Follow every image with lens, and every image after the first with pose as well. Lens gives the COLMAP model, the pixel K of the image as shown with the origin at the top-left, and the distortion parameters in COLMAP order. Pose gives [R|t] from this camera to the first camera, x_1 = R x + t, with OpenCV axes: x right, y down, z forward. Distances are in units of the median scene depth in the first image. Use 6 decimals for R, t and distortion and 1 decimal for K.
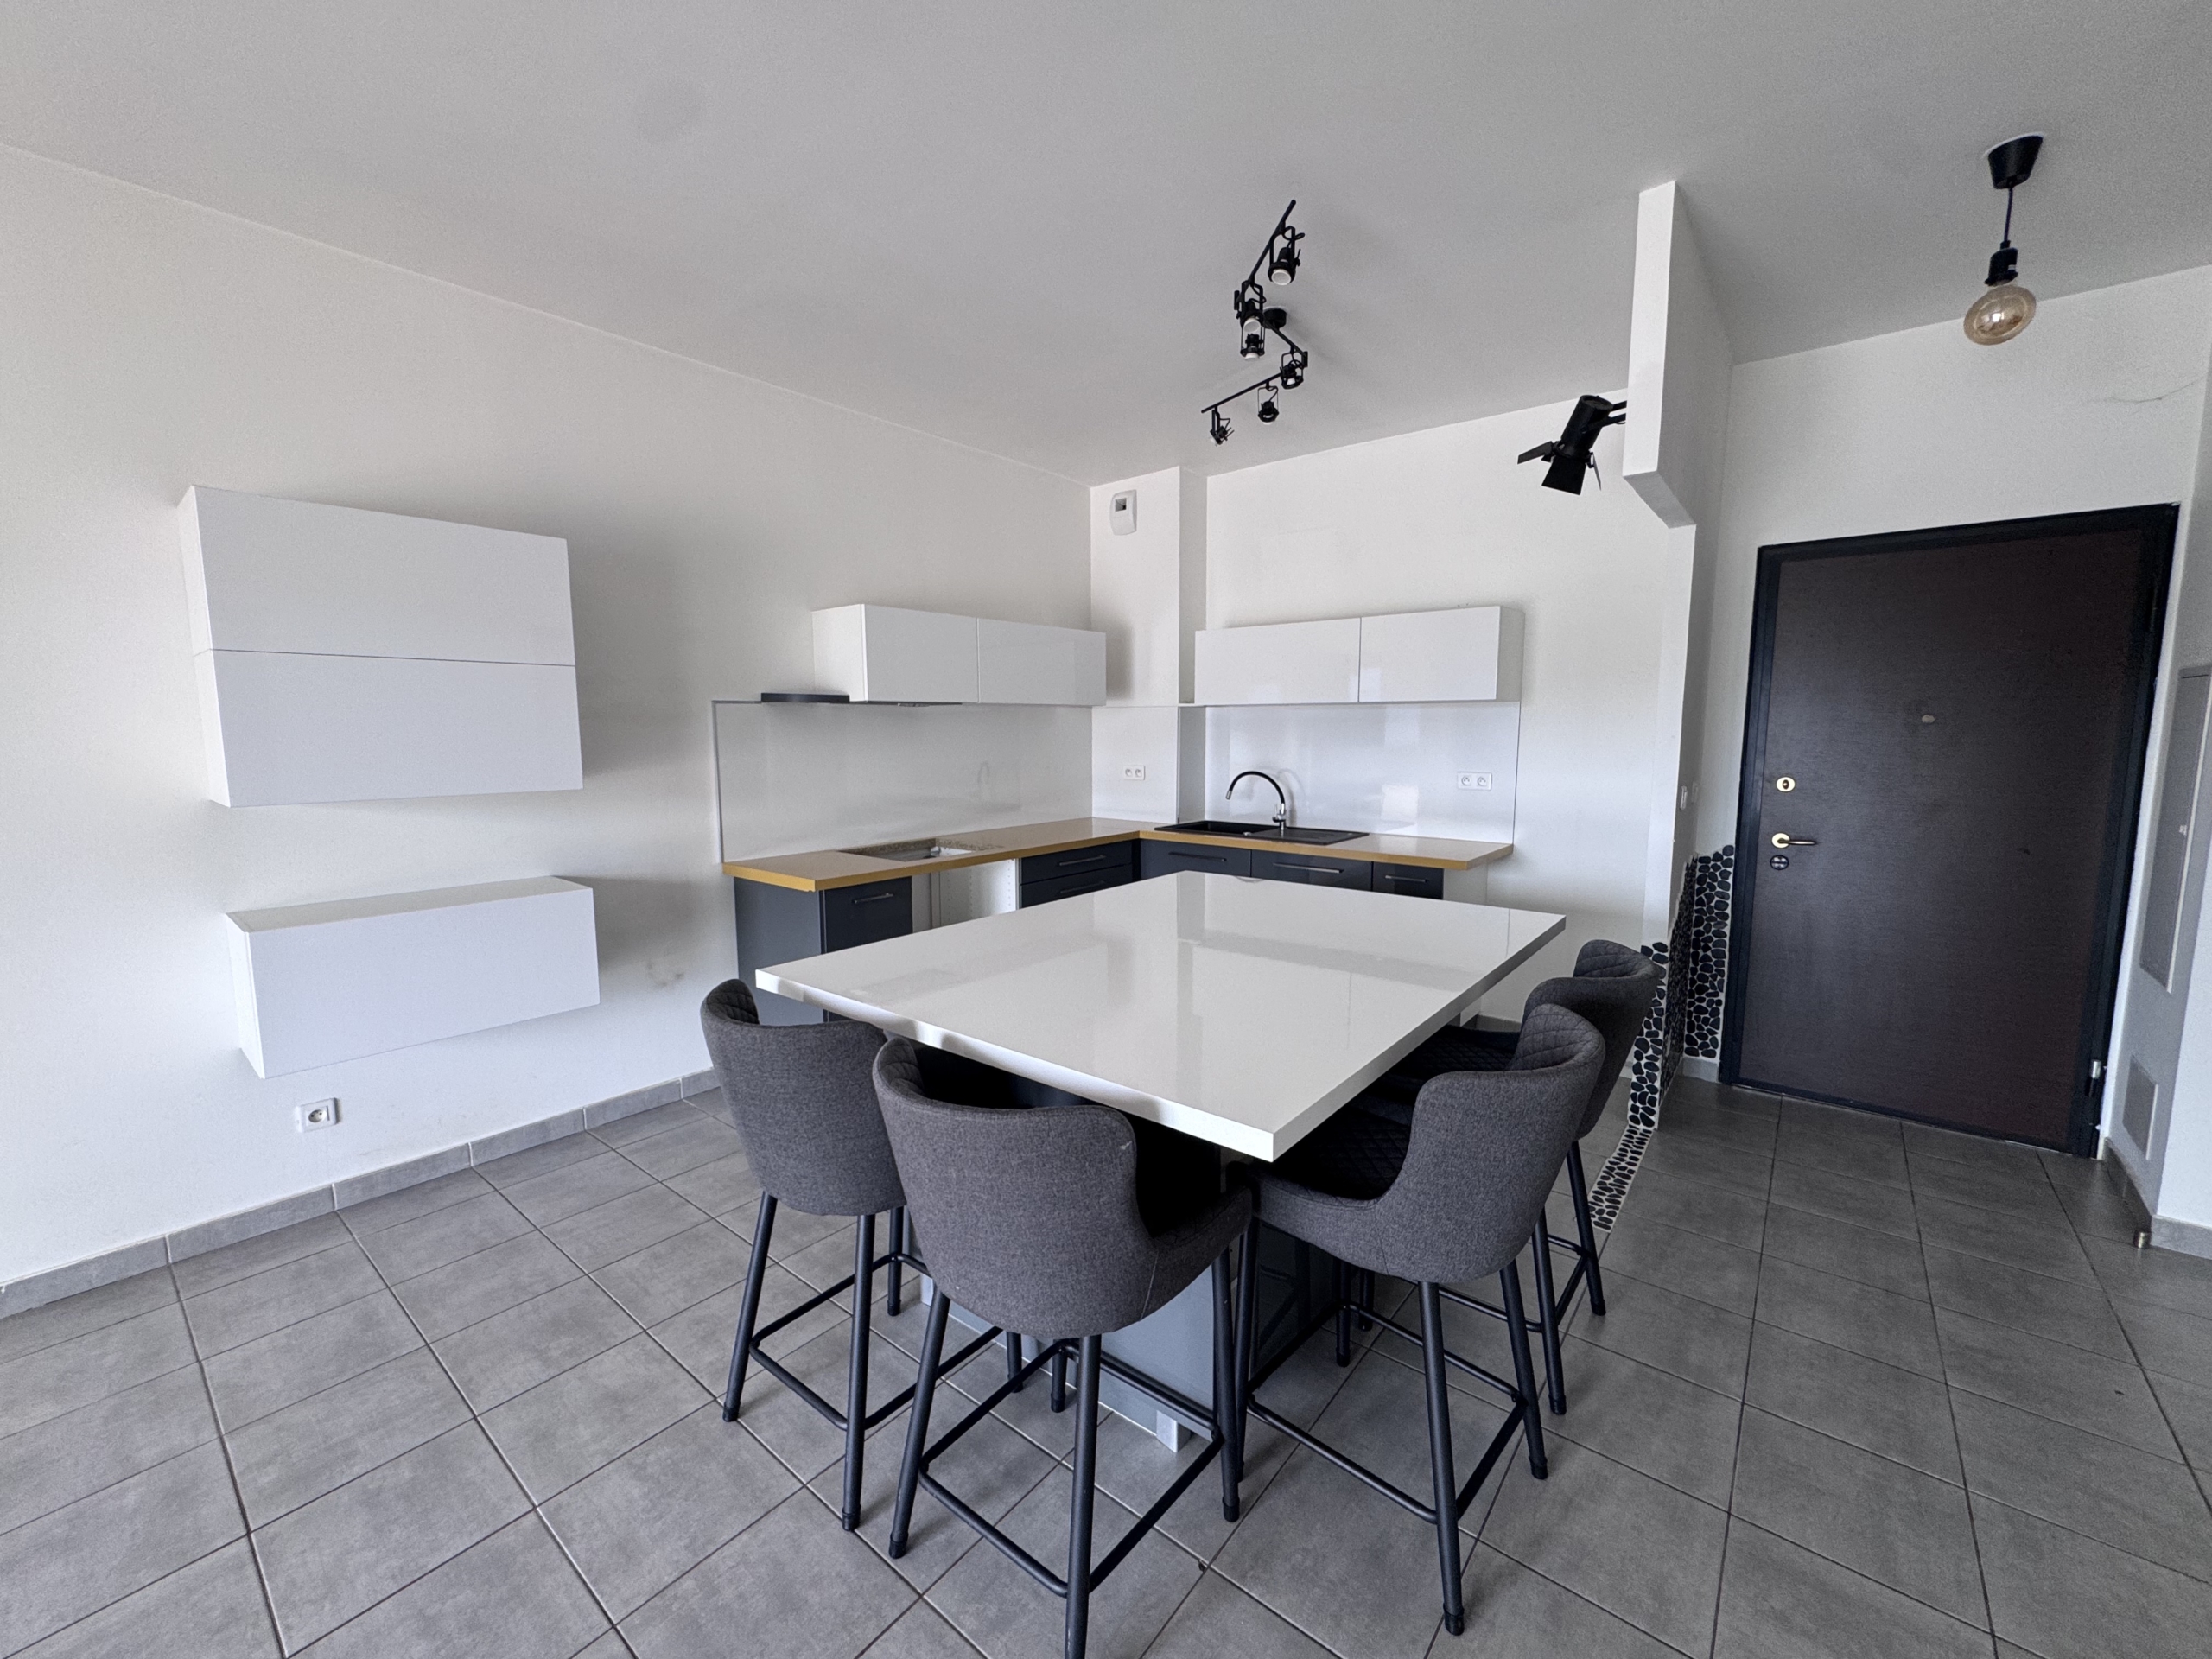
lens RADIAL K [[883.0, 0, 1125.9], [0, 883.0, 826.7], [0, 0, 1]] dist [-0.000163, 0.000172]
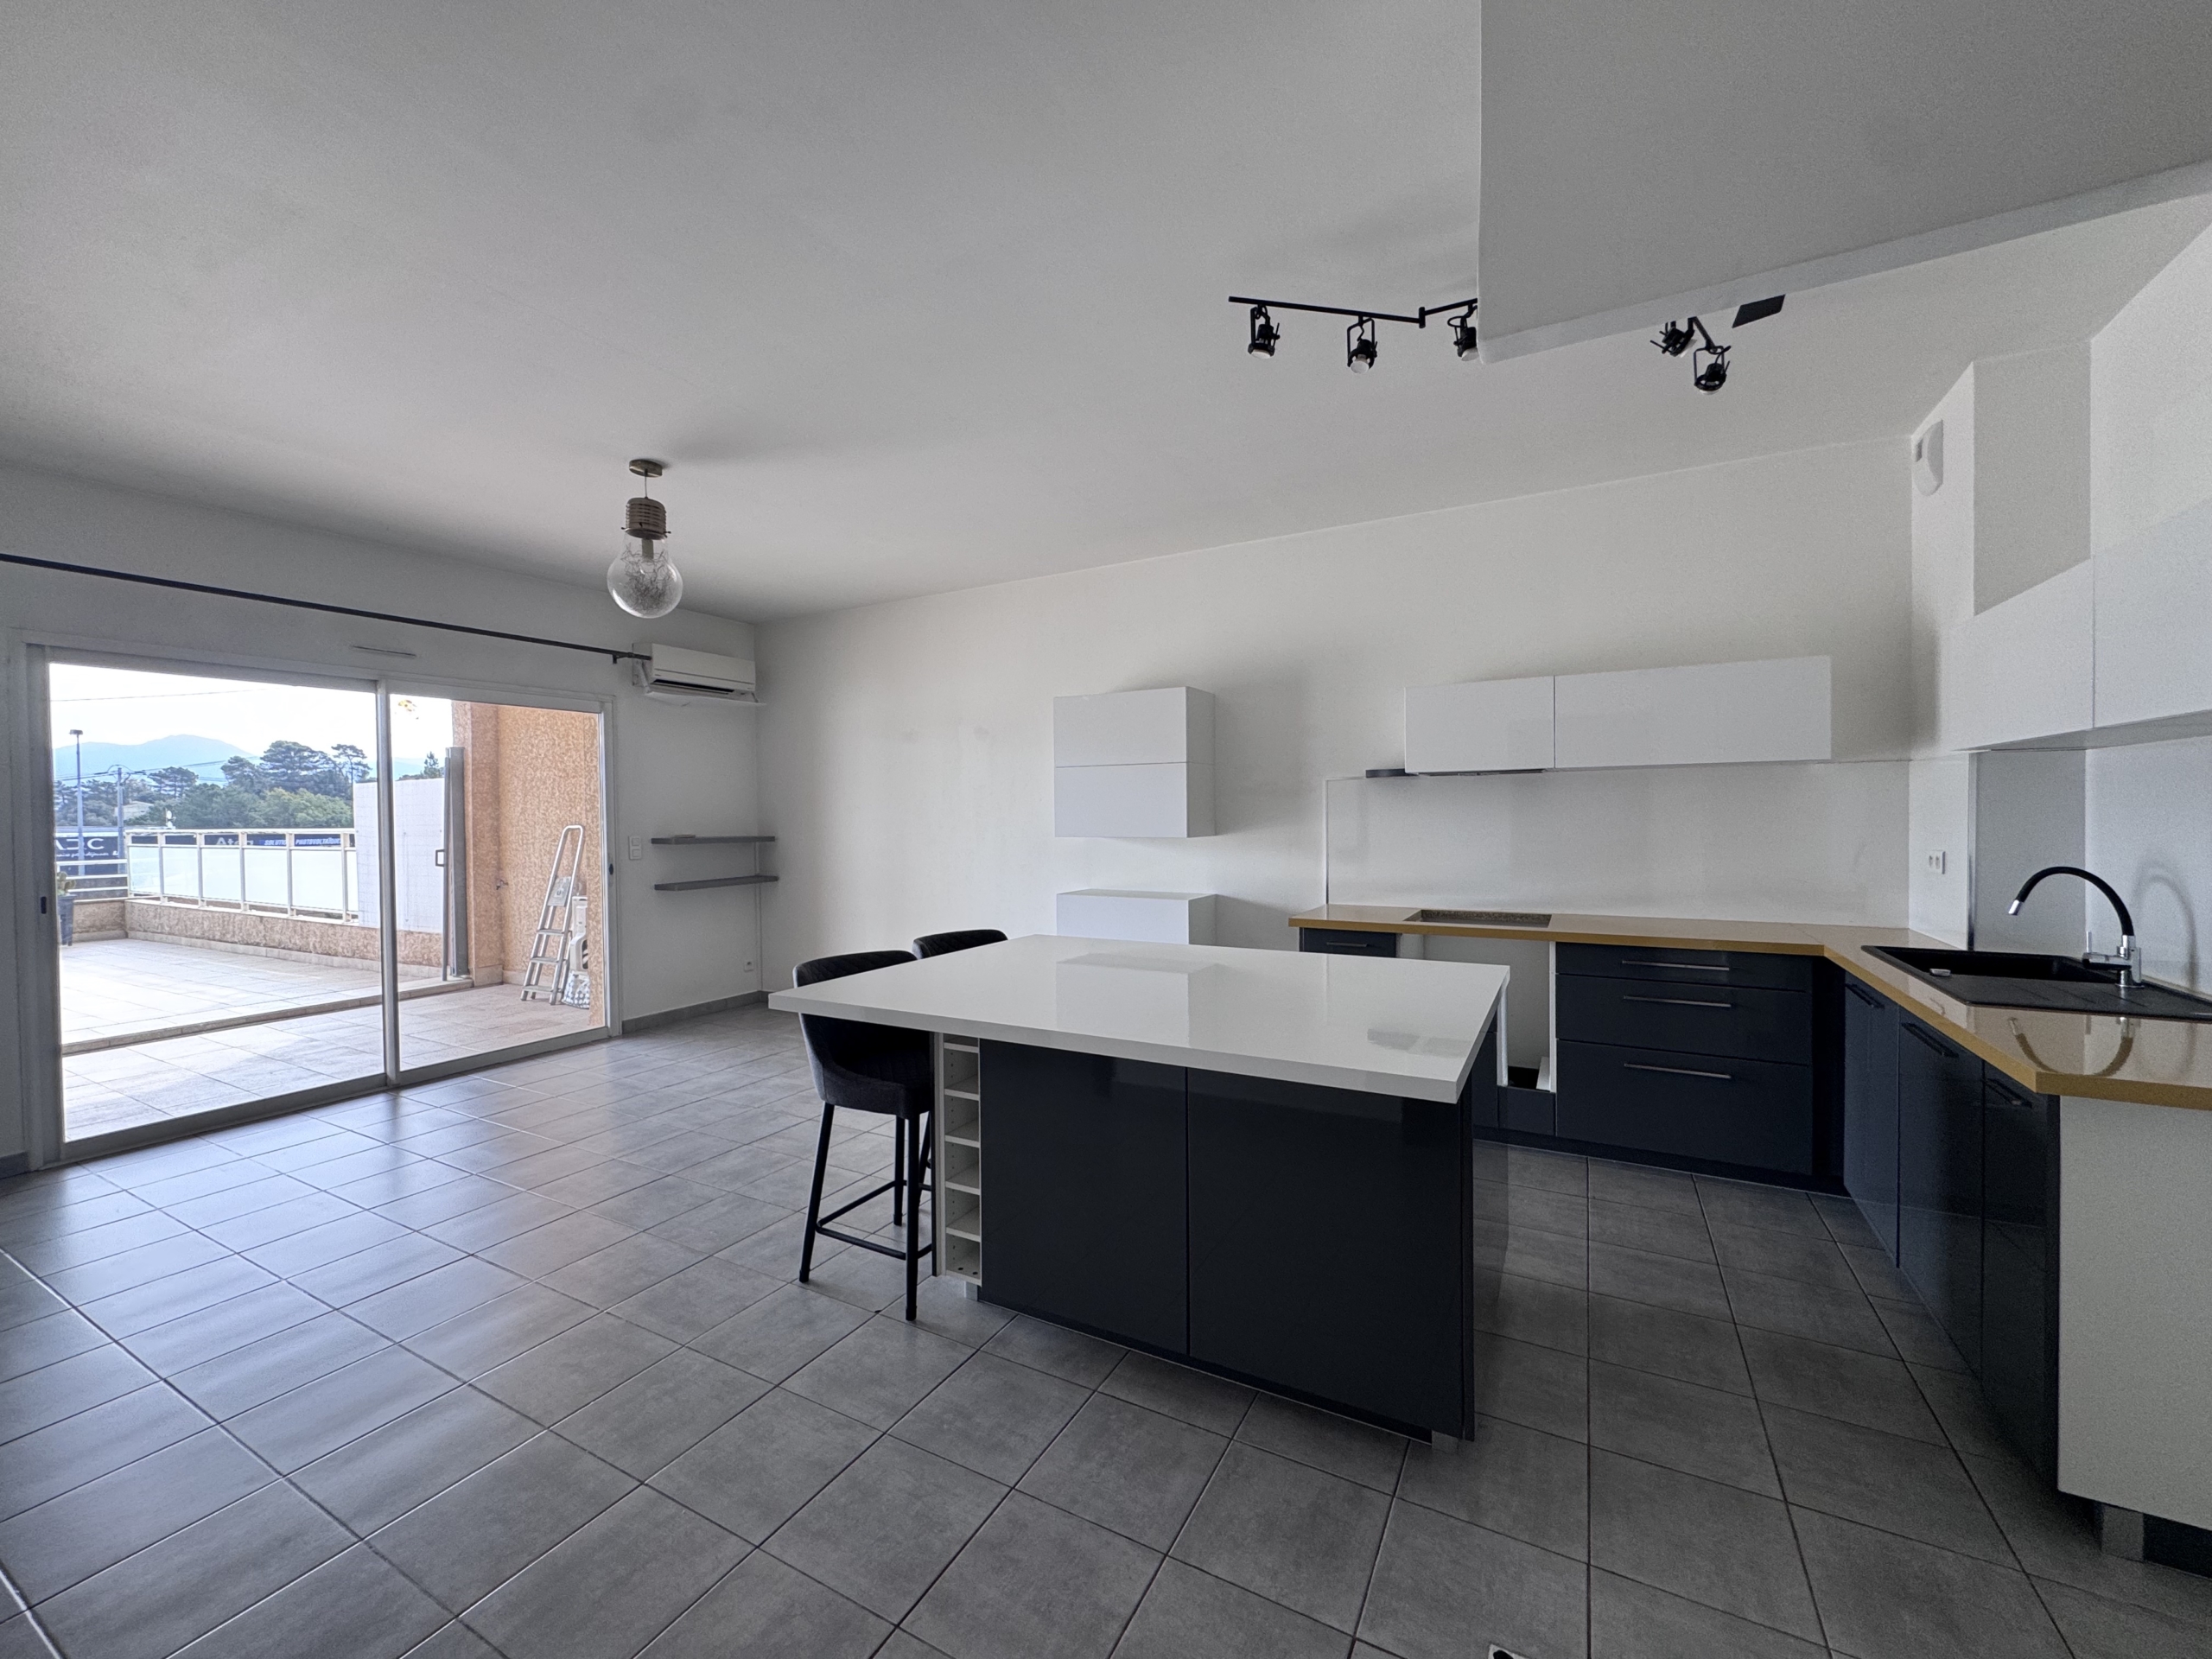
lens RADIAL K [[883.0, 0, 1125.9], [0, 883.0, 826.7], [0, 0, 1]] dist [-0.000163, 0.000172]
pose [[0.190794, 0.023237, -0.981355, 0.738640], [-0.097049, 0.995269, 0.004698, -0.045602], [0.976821, 0.094343, 0.192147, 0.440706]]
